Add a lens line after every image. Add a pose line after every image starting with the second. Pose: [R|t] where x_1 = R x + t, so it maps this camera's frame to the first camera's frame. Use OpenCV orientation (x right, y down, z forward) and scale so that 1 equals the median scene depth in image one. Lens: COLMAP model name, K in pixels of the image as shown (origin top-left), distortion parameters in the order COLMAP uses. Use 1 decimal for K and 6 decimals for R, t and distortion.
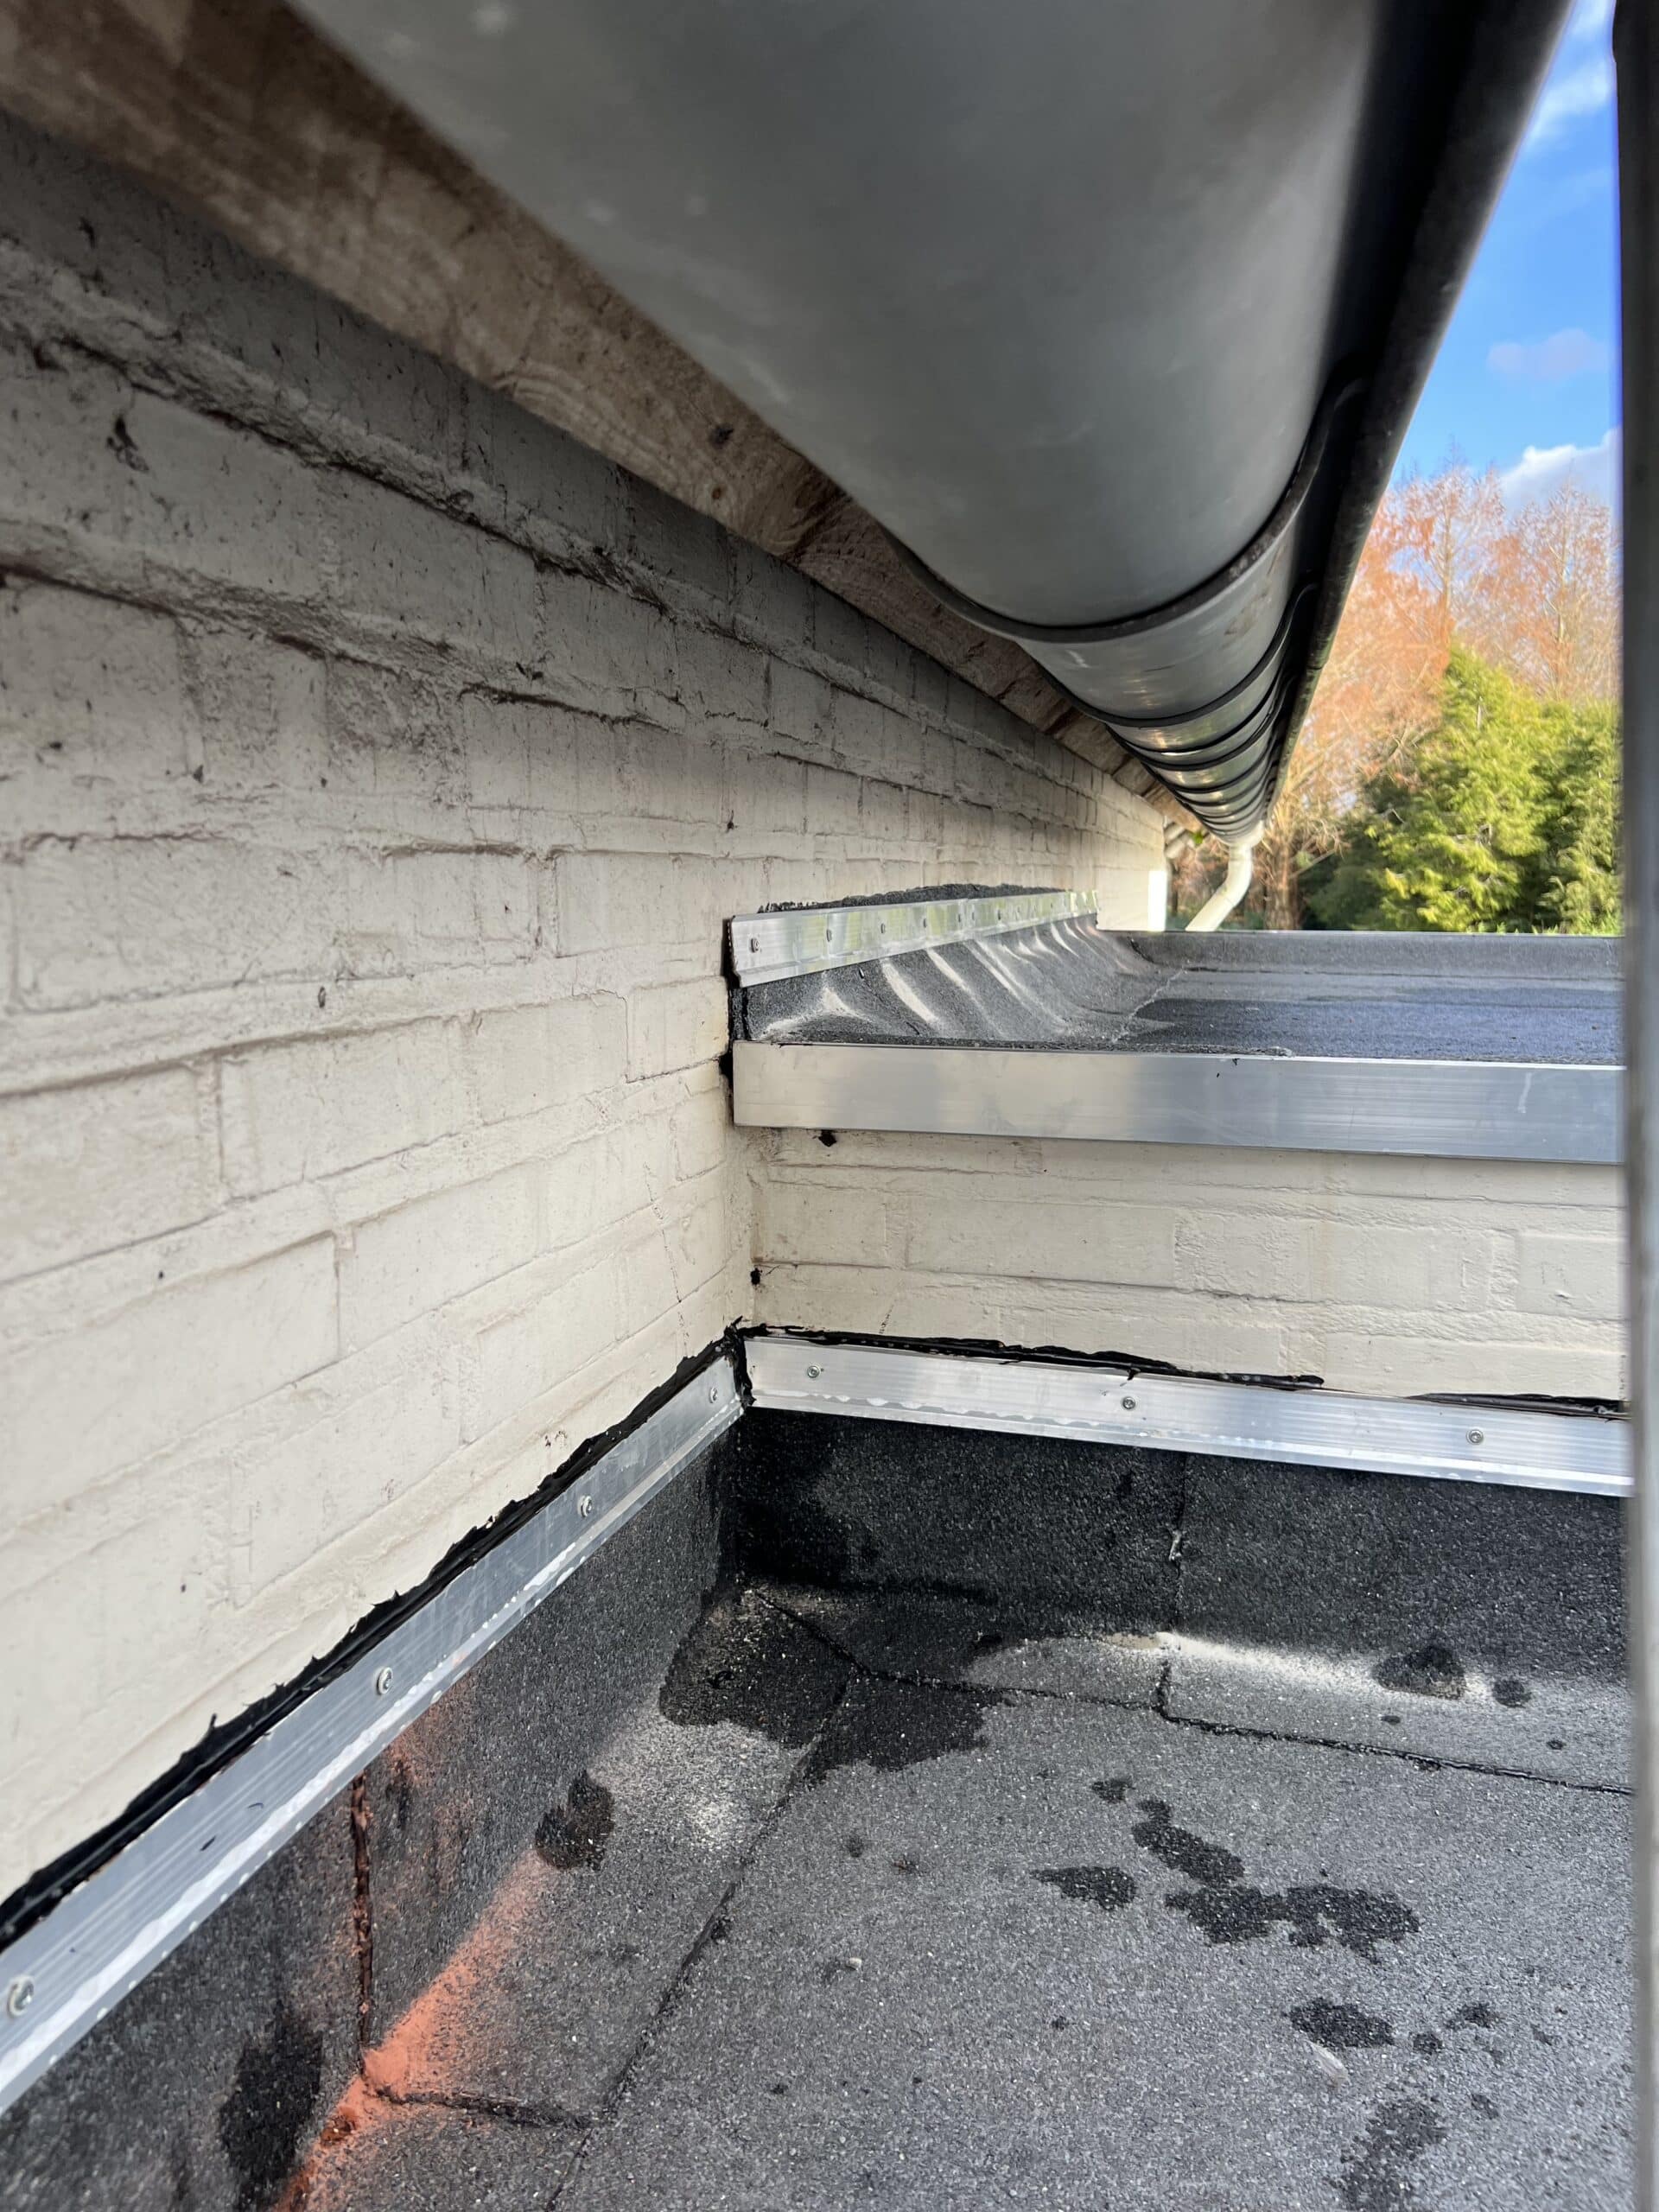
lens RADIAL K [[1688.5, 0, 819.0], [0, 1688.5, 1099.9], [0, 0, 1]] dist [0.056332, -0.058742]
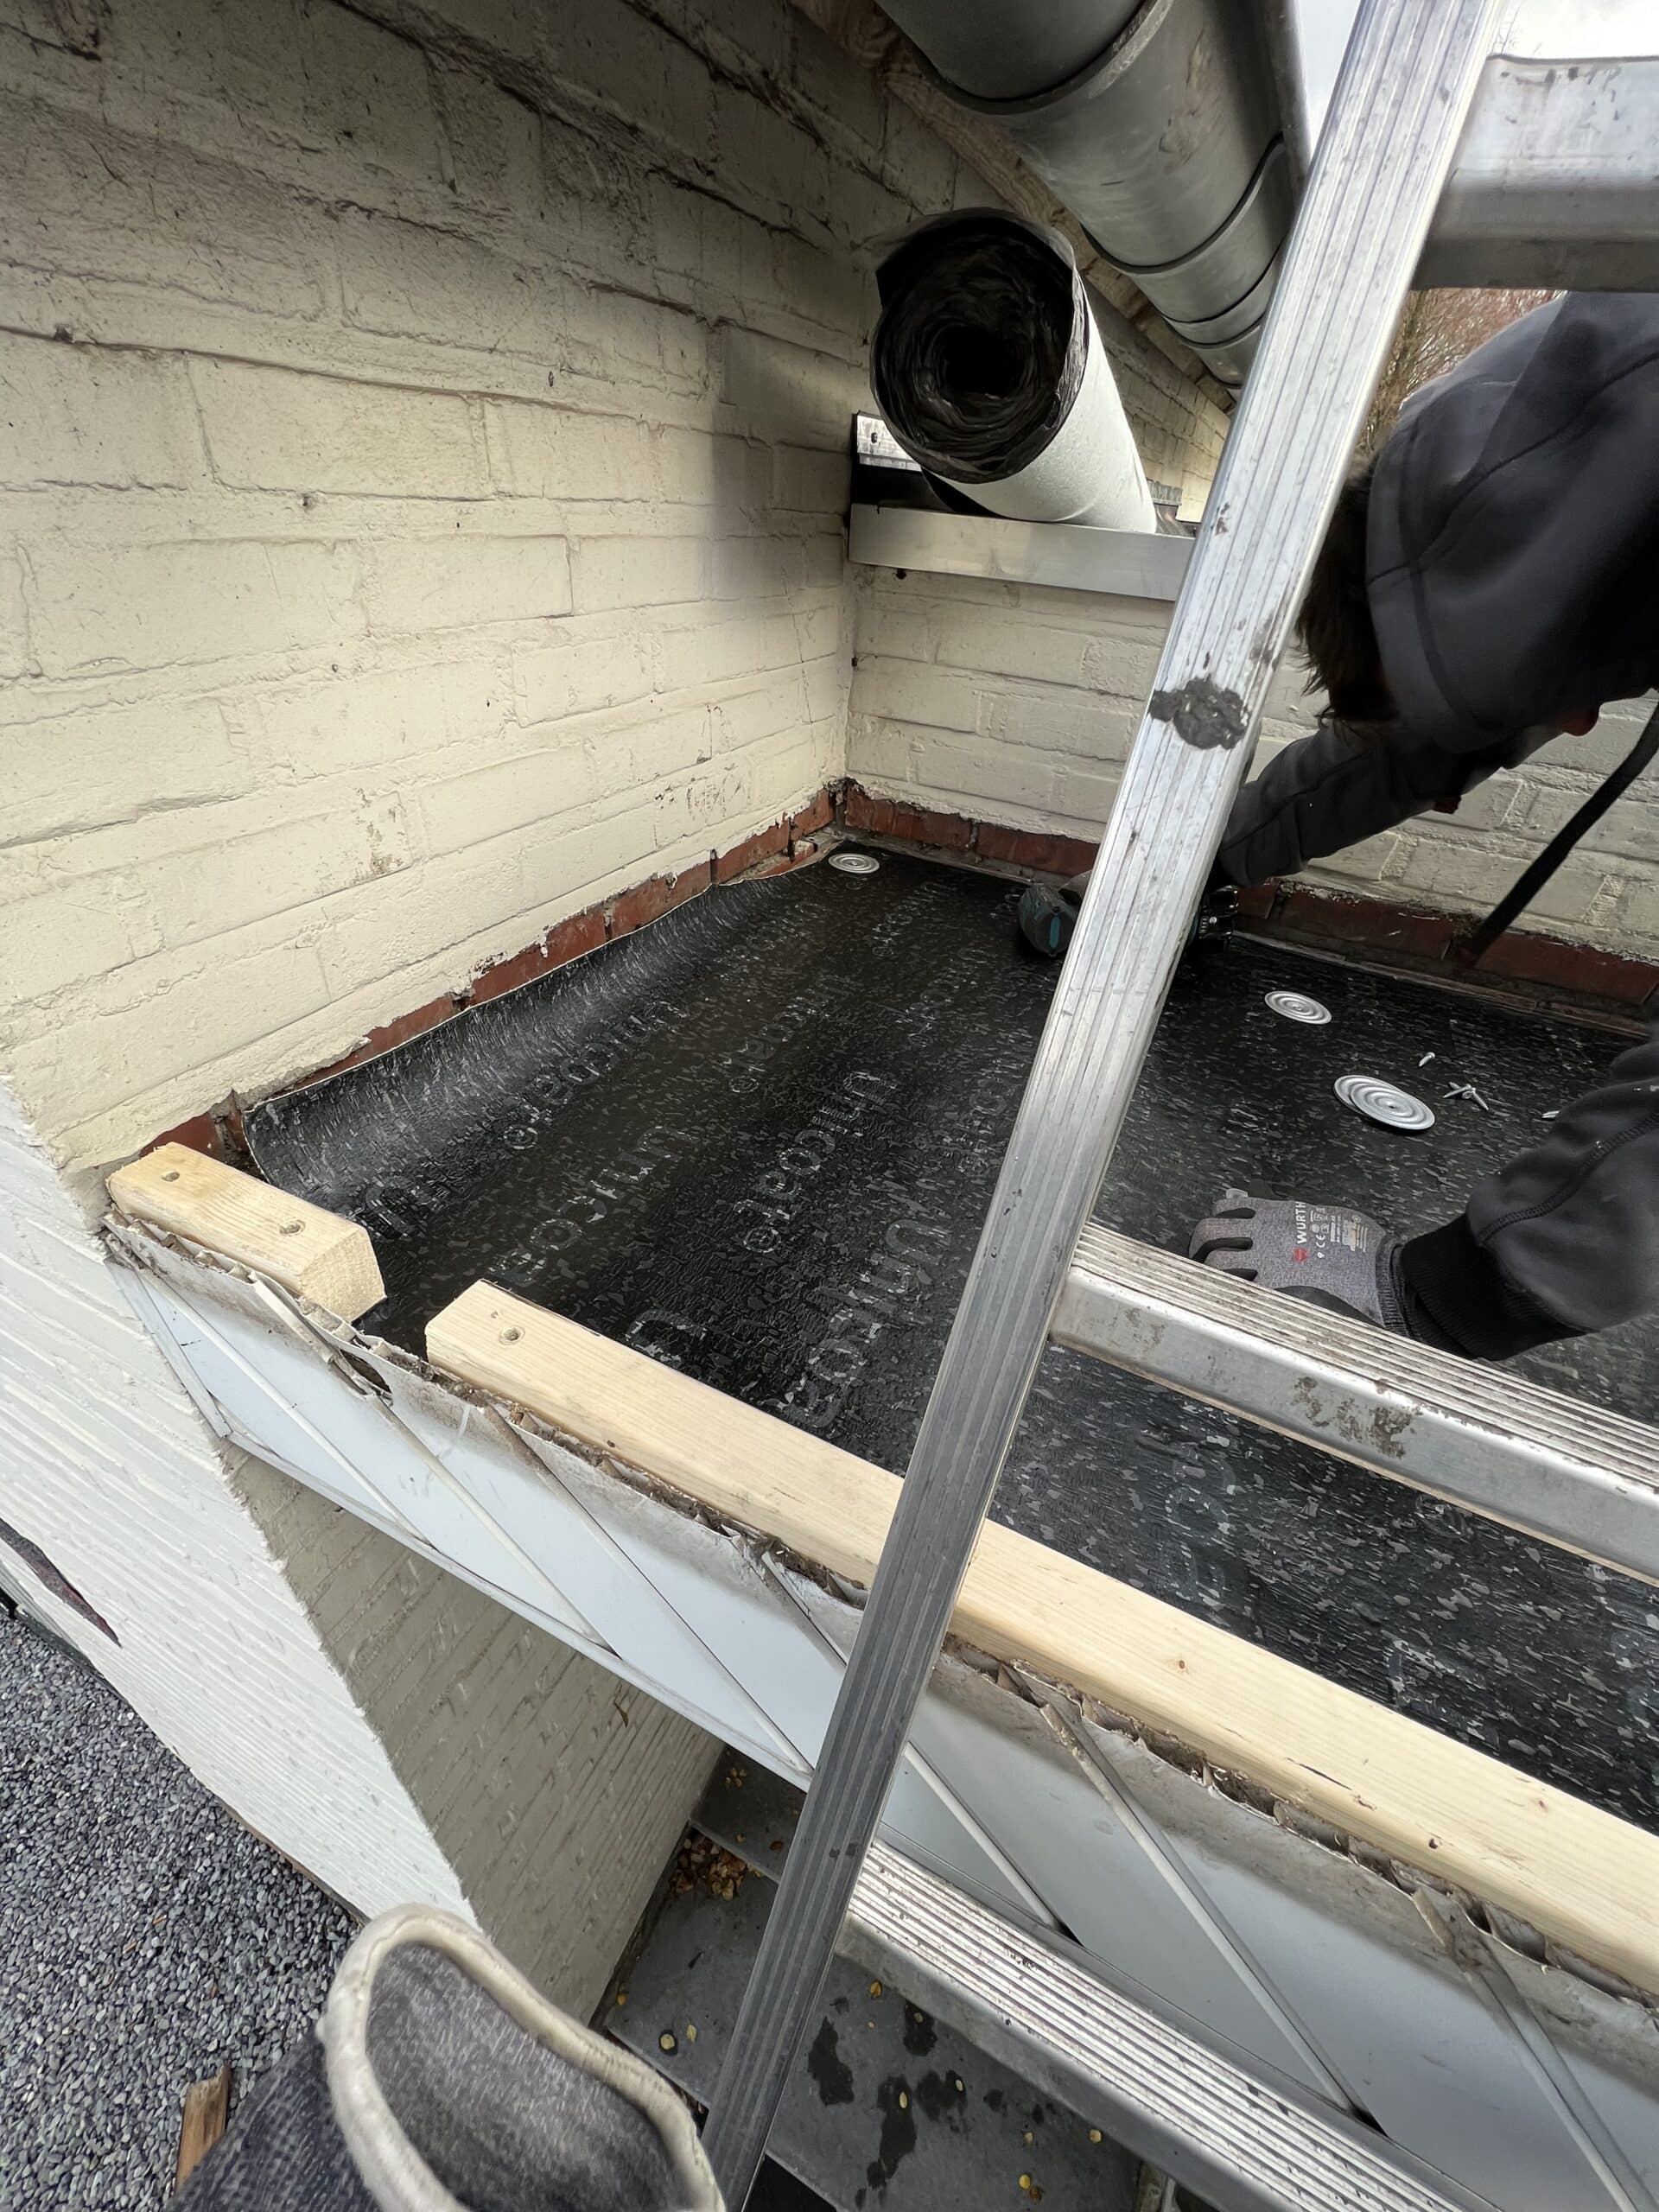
lens RADIAL K [[888.6, 0, 829.5], [0, 888.6, 1106.0], [0, 0, 1]] dist [-0.000373, -0.000319]
pose [[0.978637, 0.166737, -0.120282, 0.202312], [-0.093318, 0.881554, 0.462768, 0.132595], [0.183196, -0.441657, 0.878281, -0.095979]]
